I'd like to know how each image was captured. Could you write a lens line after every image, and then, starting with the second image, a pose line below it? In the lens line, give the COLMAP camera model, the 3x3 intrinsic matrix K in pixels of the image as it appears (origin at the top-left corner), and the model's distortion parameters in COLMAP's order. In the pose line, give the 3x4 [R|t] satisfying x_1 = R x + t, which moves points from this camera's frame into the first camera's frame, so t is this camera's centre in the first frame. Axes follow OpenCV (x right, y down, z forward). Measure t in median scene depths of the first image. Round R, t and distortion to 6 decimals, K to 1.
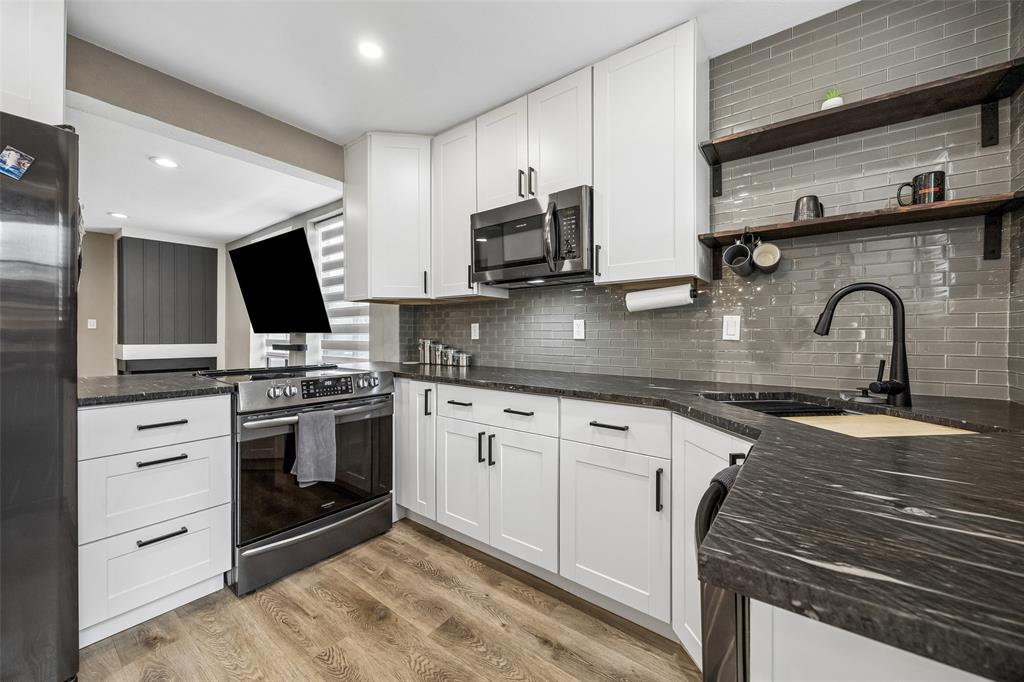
lens RADIAL K [[379.4, 0, 524.3], [0, 379.4, 336.2], [0, 0, 1]] dist [-0.002385, -0.000216]
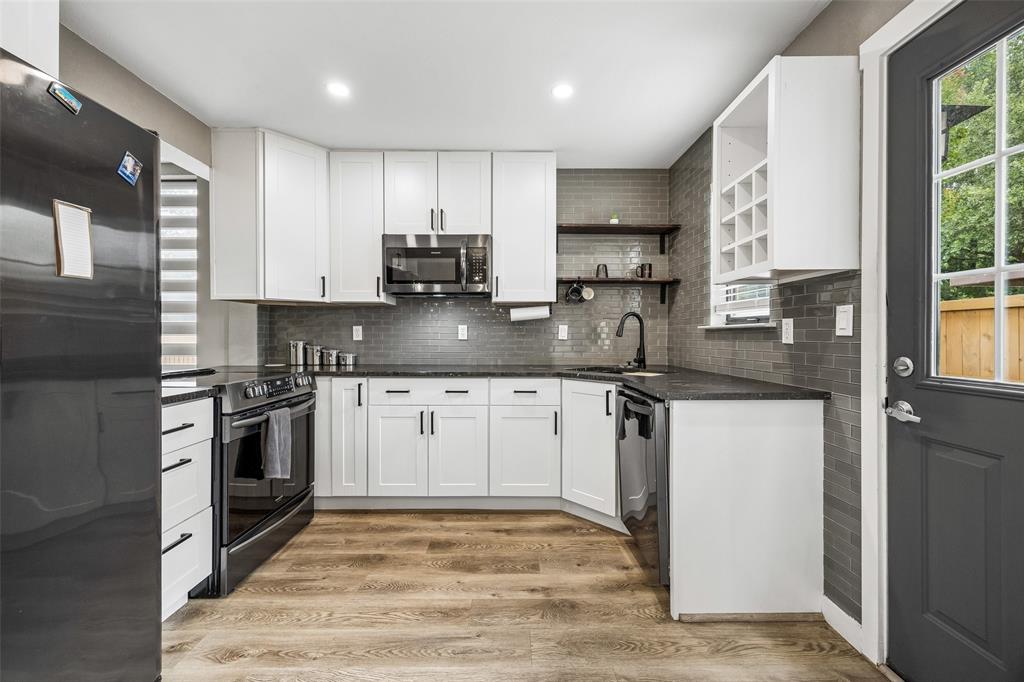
lens RADIAL K [[400.9, 0, 508.7], [0, 400.9, 337.8], [0, 0, 1]] dist [0.001131, 0.000007]
pose [[0.798501, -0.003768, 0.601982, -0.701348], [0.001379, 0.999989, 0.004430, -0.004932], [-0.601992, -0.002707, 0.798497, -0.277840]]
